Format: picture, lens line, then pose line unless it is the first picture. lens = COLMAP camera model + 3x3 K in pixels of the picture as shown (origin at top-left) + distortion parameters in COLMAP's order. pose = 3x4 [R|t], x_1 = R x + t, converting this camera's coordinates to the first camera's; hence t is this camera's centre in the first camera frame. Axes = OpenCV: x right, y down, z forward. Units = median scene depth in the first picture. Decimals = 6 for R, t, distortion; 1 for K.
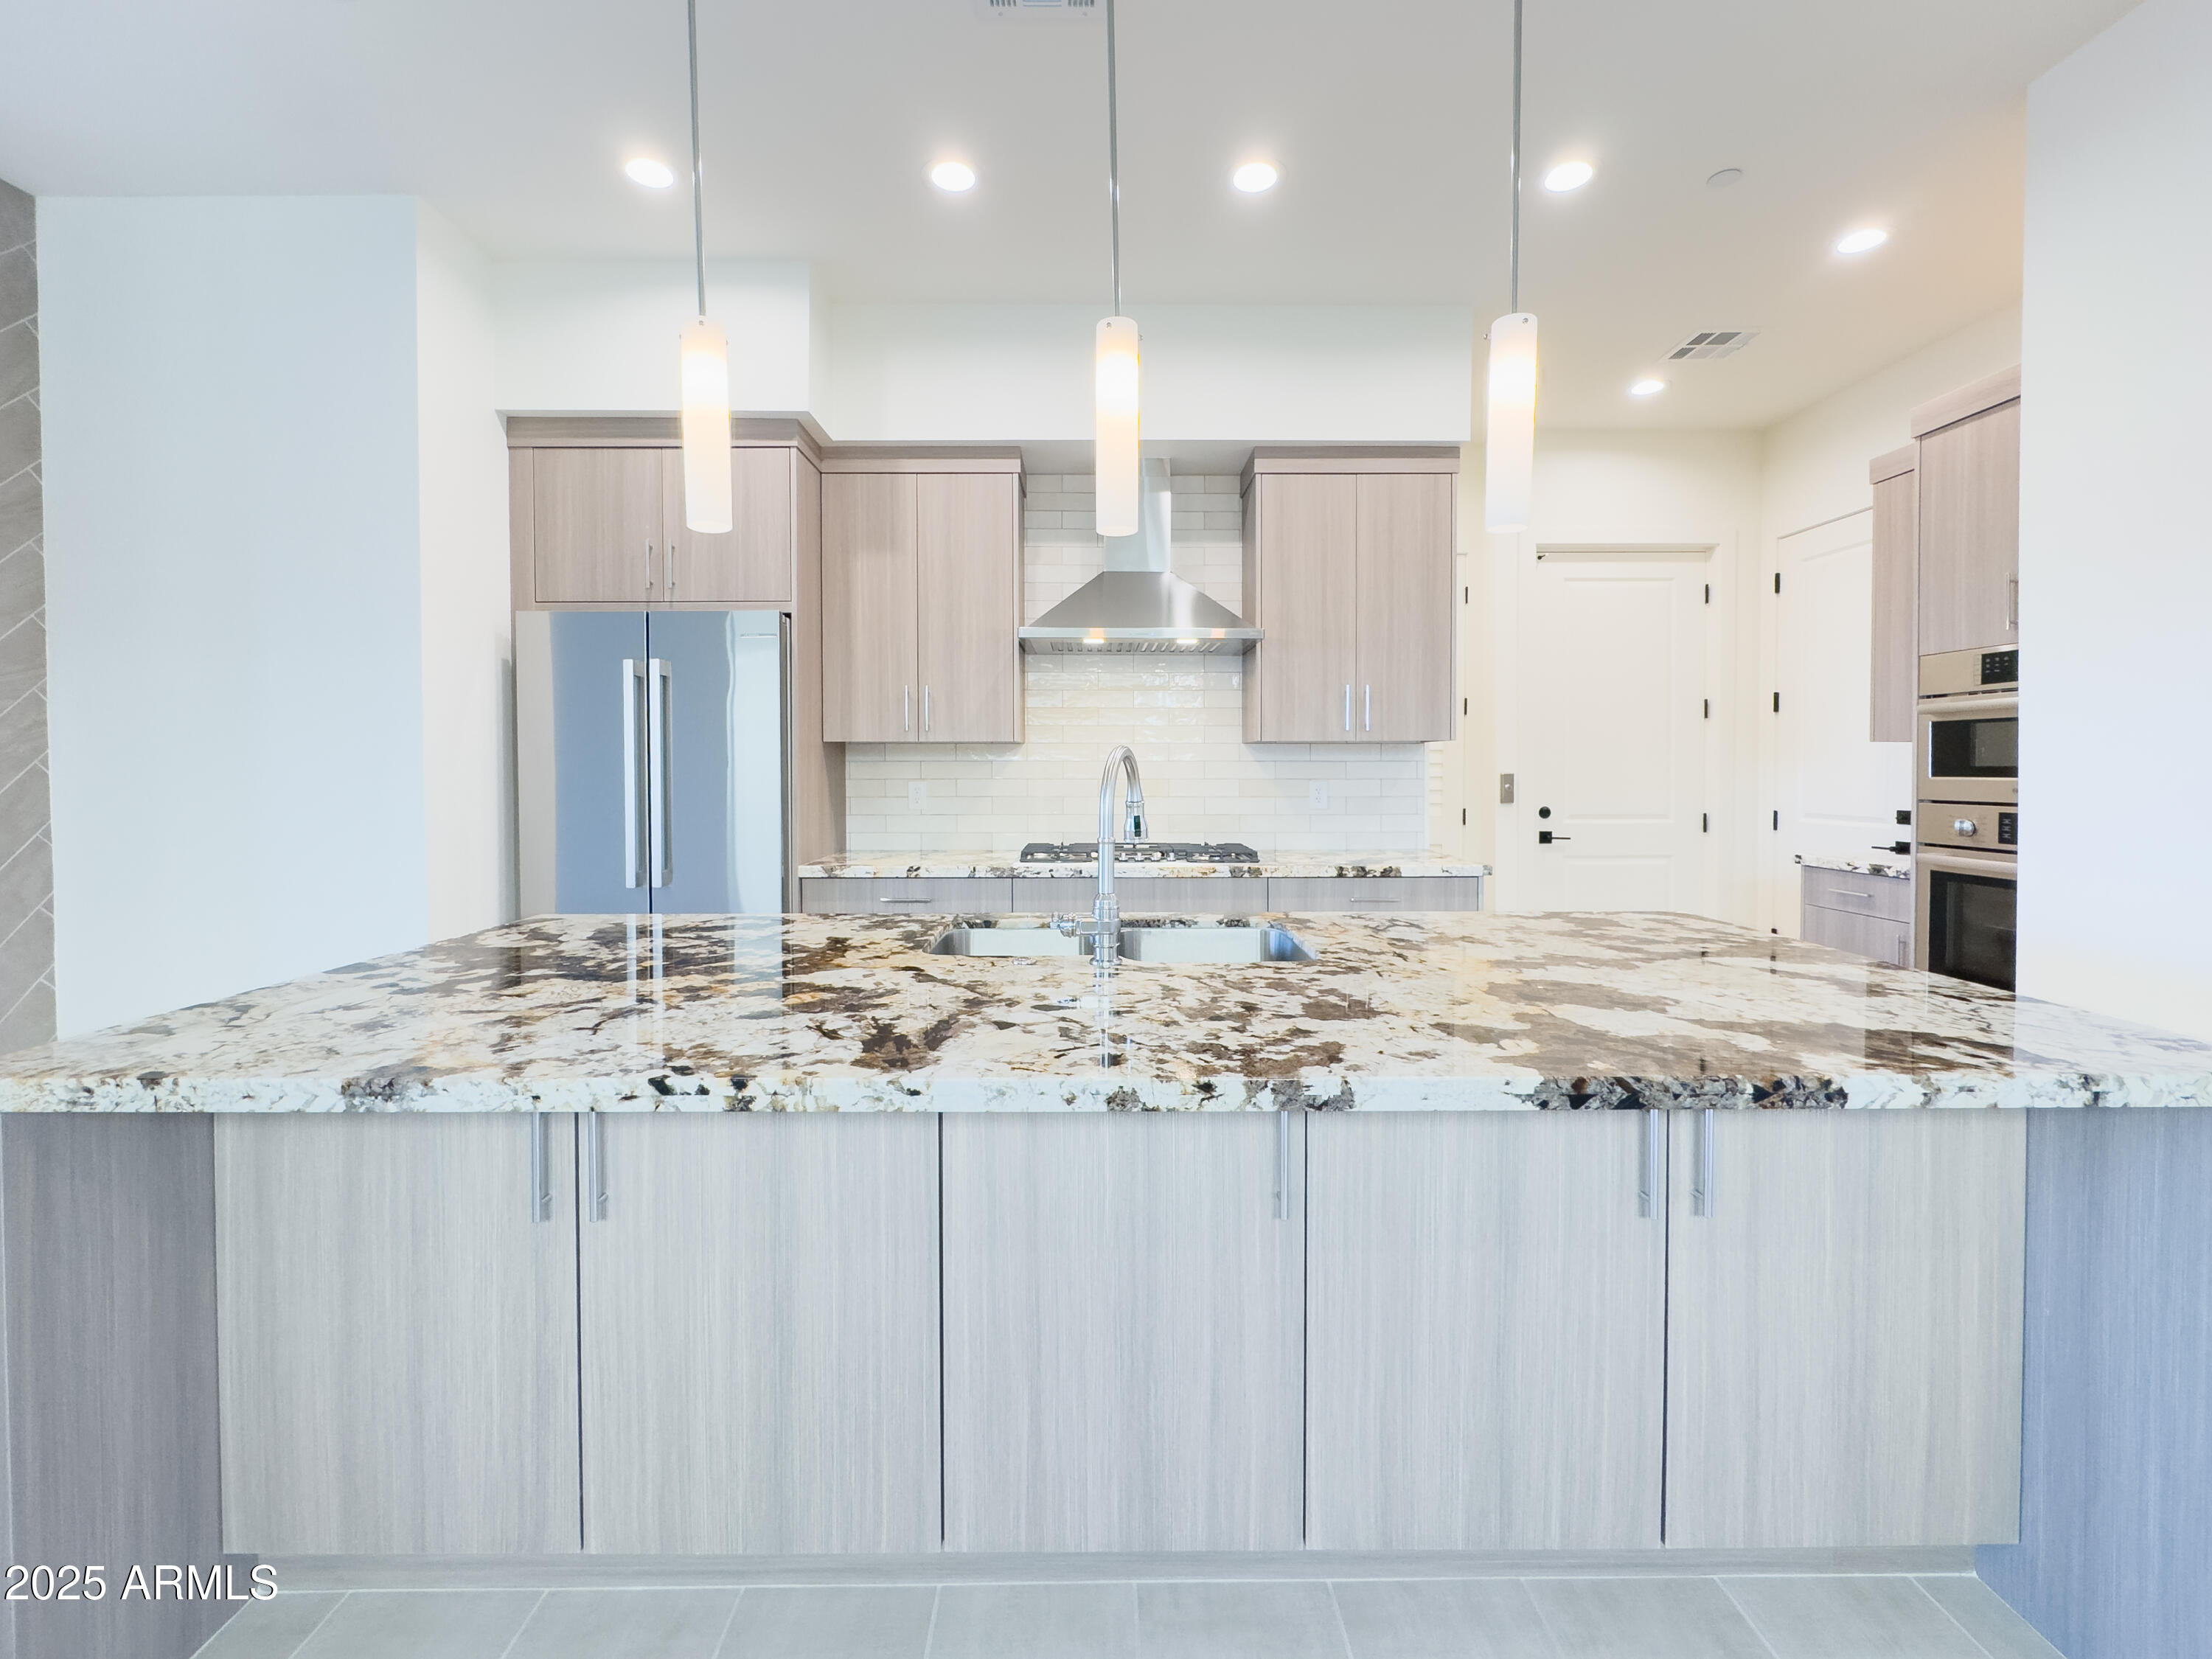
lens RADIAL K [[924.1, 0, 1107.9], [0, 924.1, 785.1], [0, 0, 1]] dist [-0.003863, -0.000386]
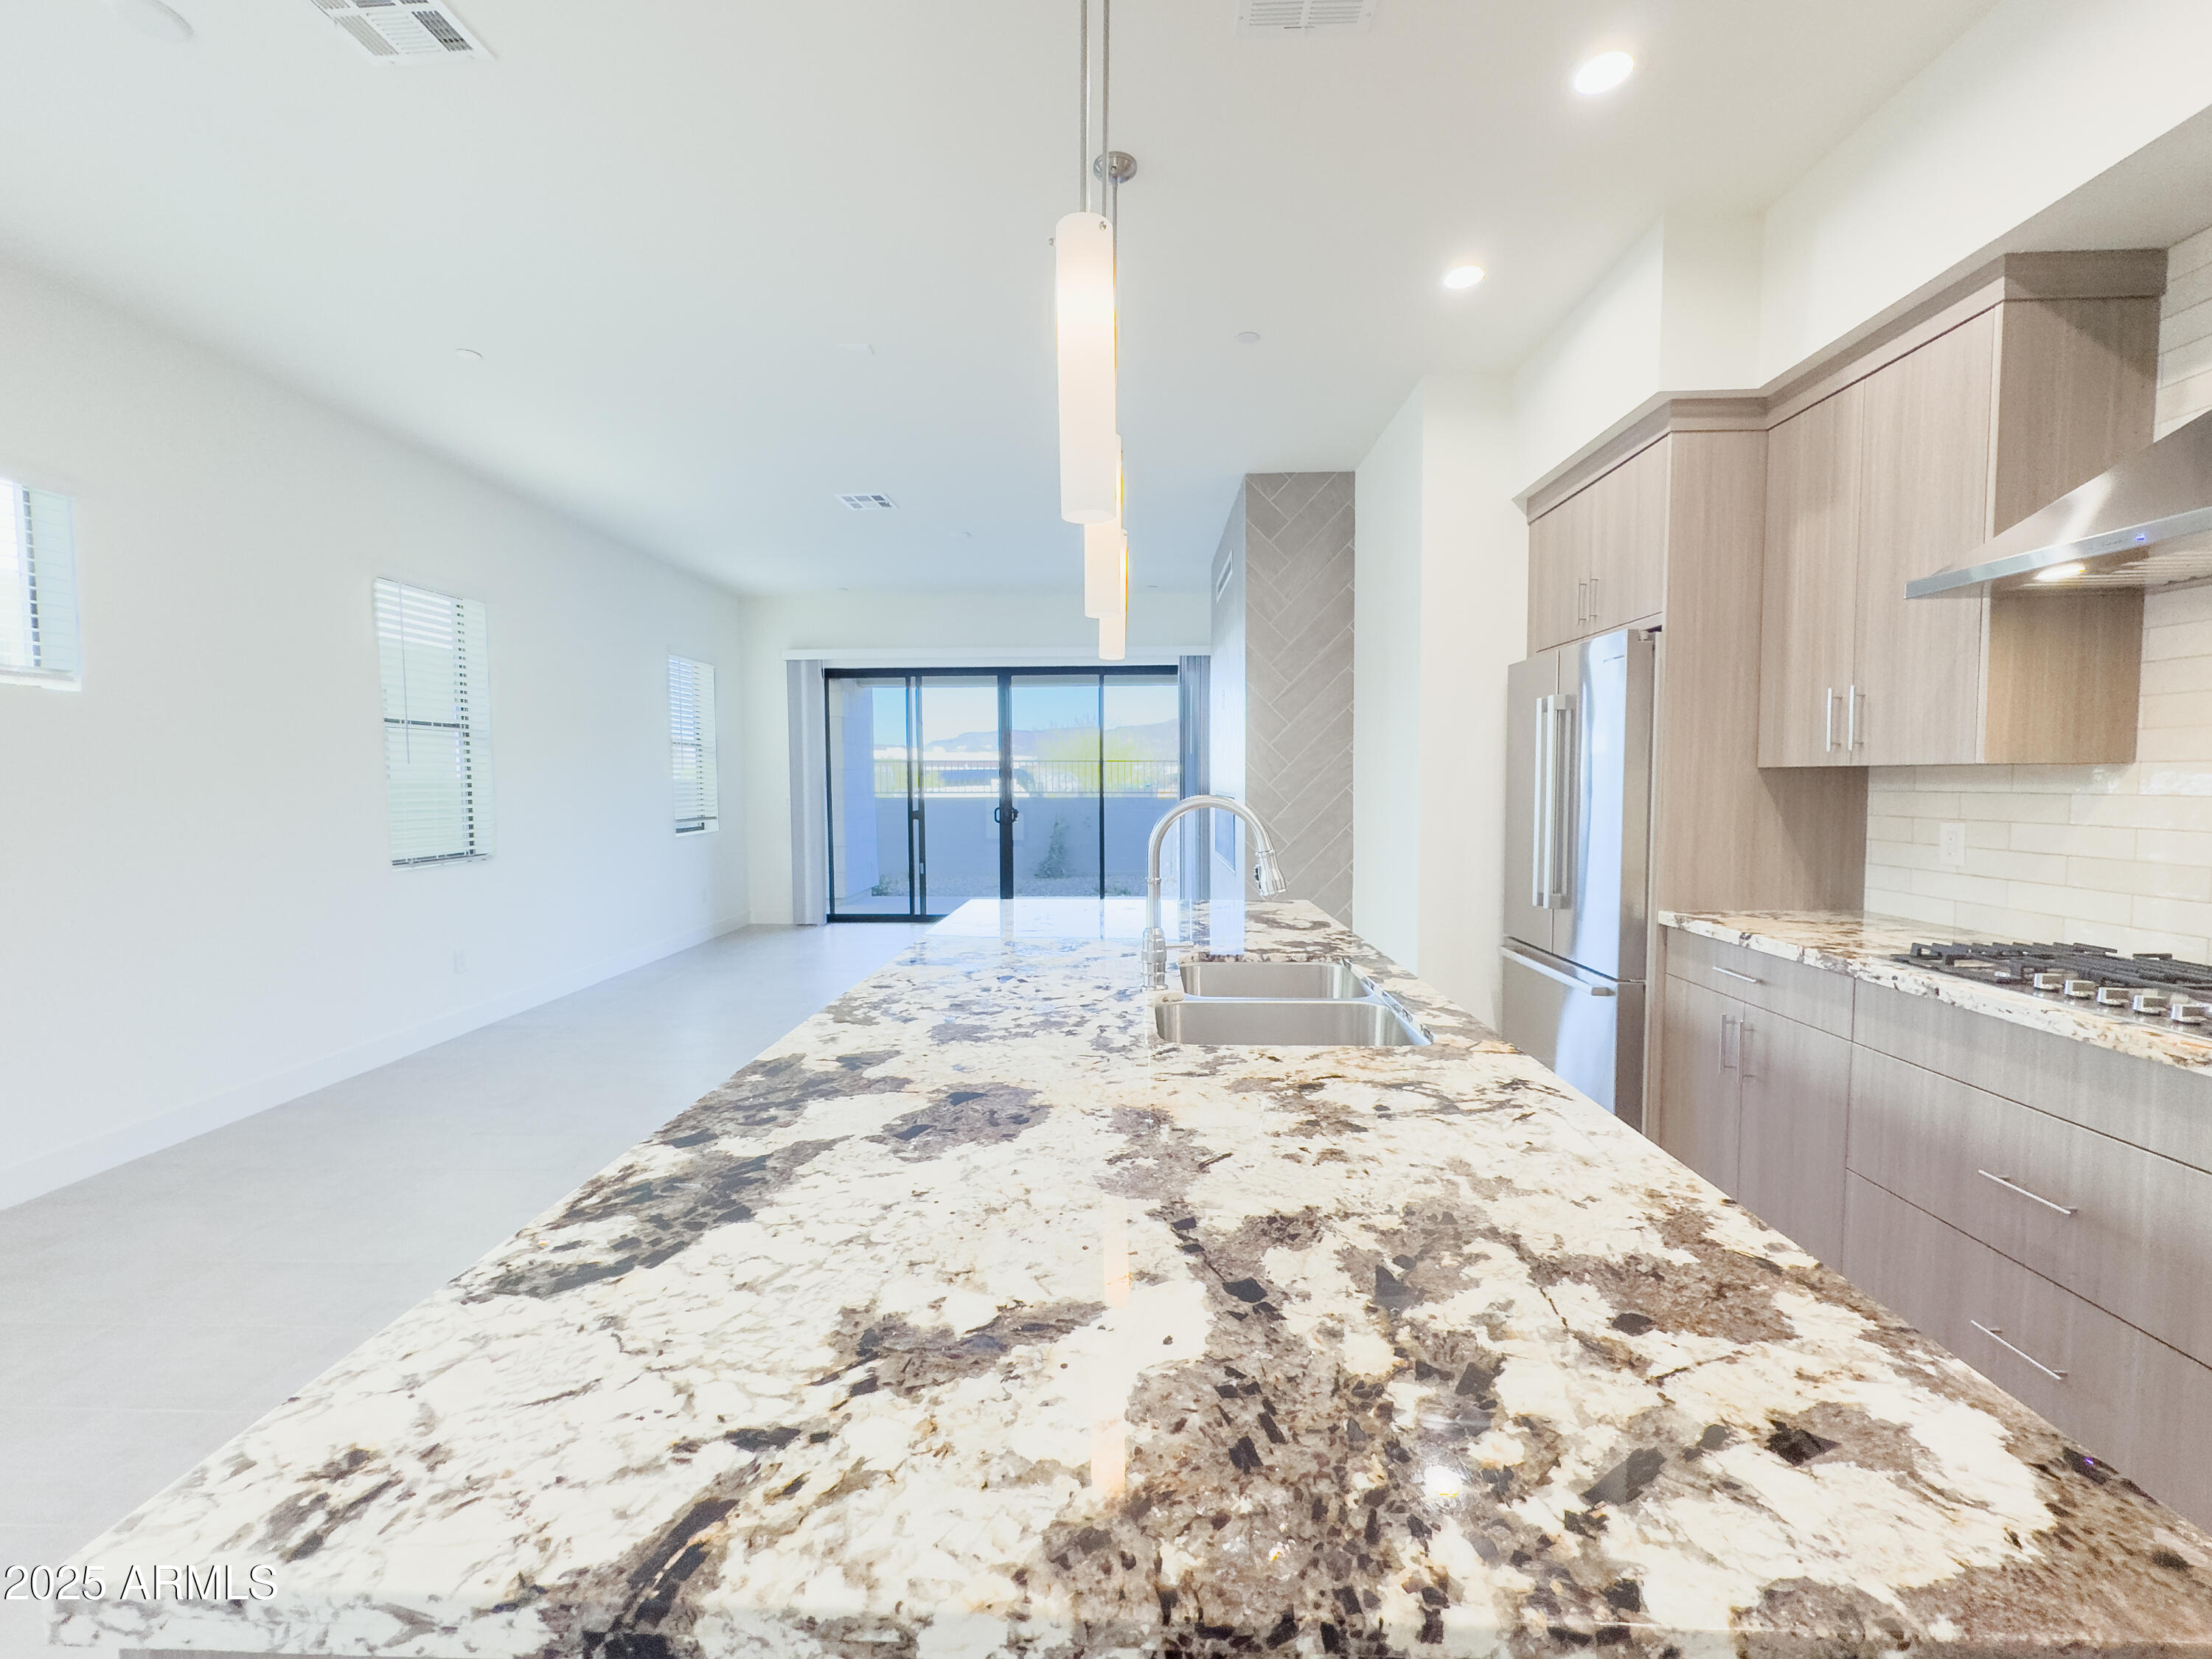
lens RADIAL K [[910.8, 0, 1106.0], [0, 910.8, 829.5], [0, 0, 1]] dist [-0.001349, -0.000128]
pose [[-0.042207, 0.056361, -0.997518, 0.552575], [-0.015840, 0.998244, 0.057072, -0.031658], [0.998983, 0.018209, -0.041240, 0.499595]]
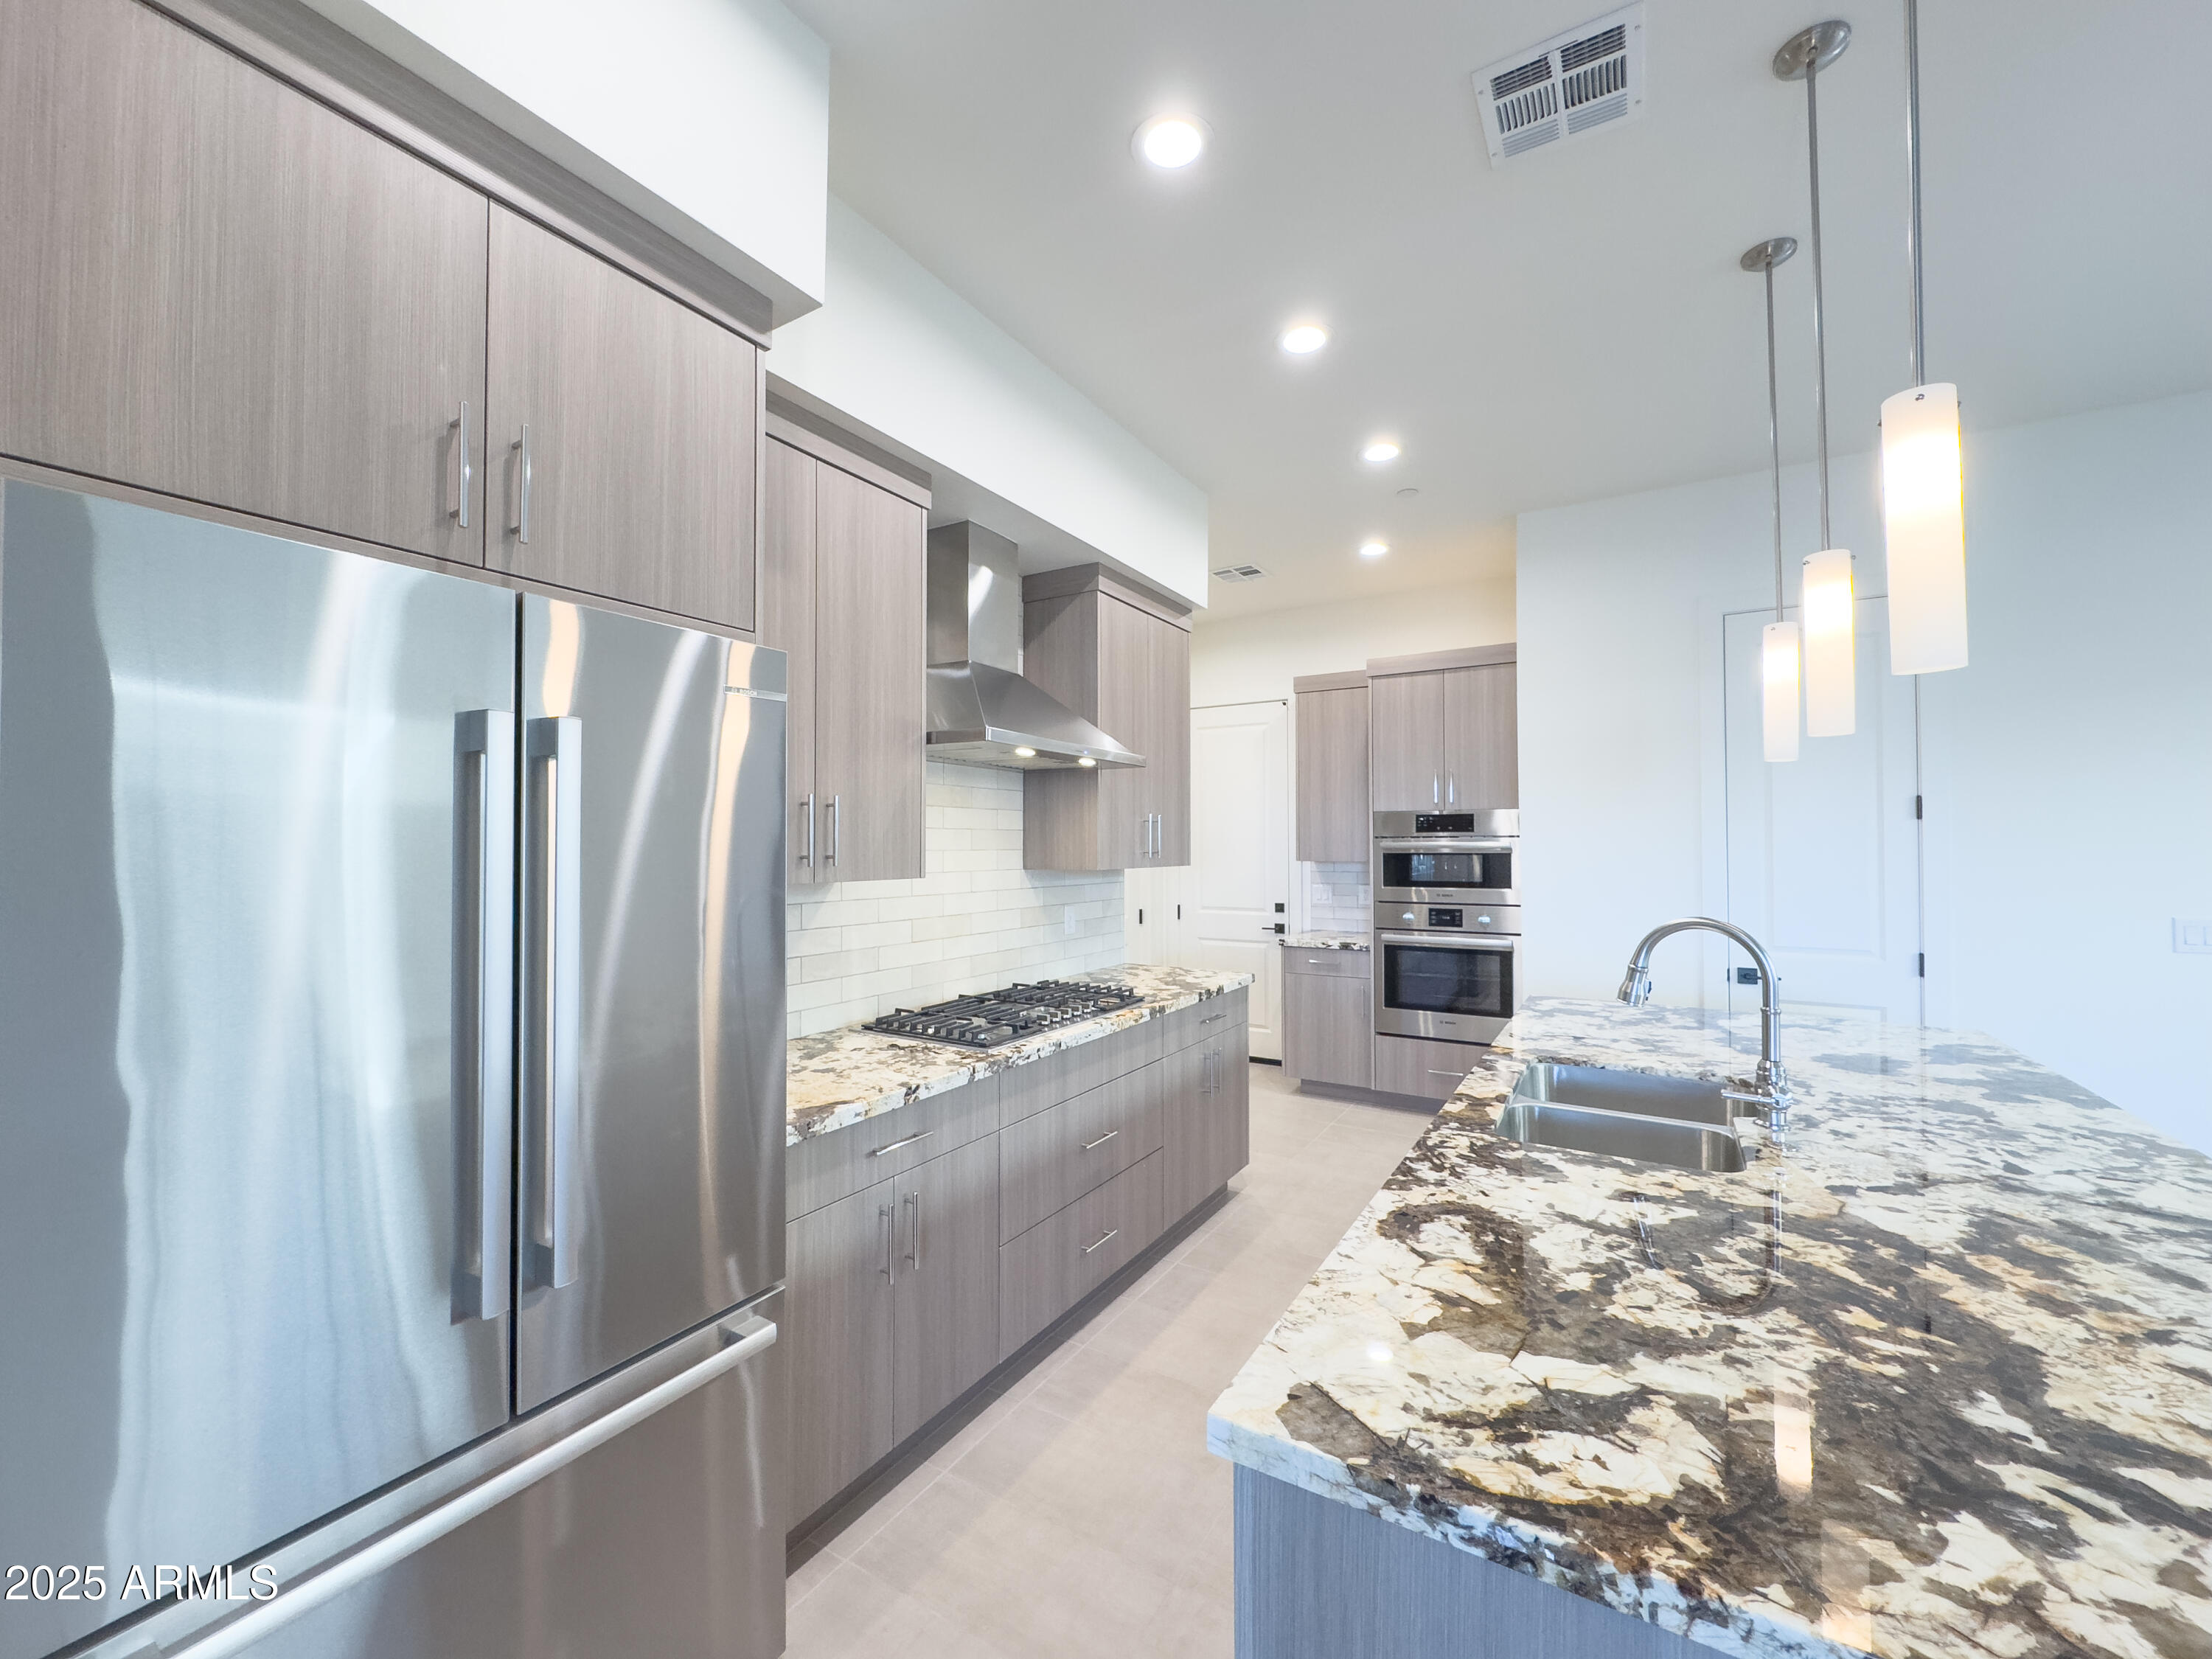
lens RADIAL K [[889.1, 0, 1106.0], [0, 889.1, 829.5], [0, 0, 1]] dist [0.000126, 0.000196]
pose [[0.527481, 0.016063, 0.849415, -0.657927], [0.015186, 0.999483, -0.028331, -0.068676], [-0.849431, 0.027843, 0.526965, 0.556306]]
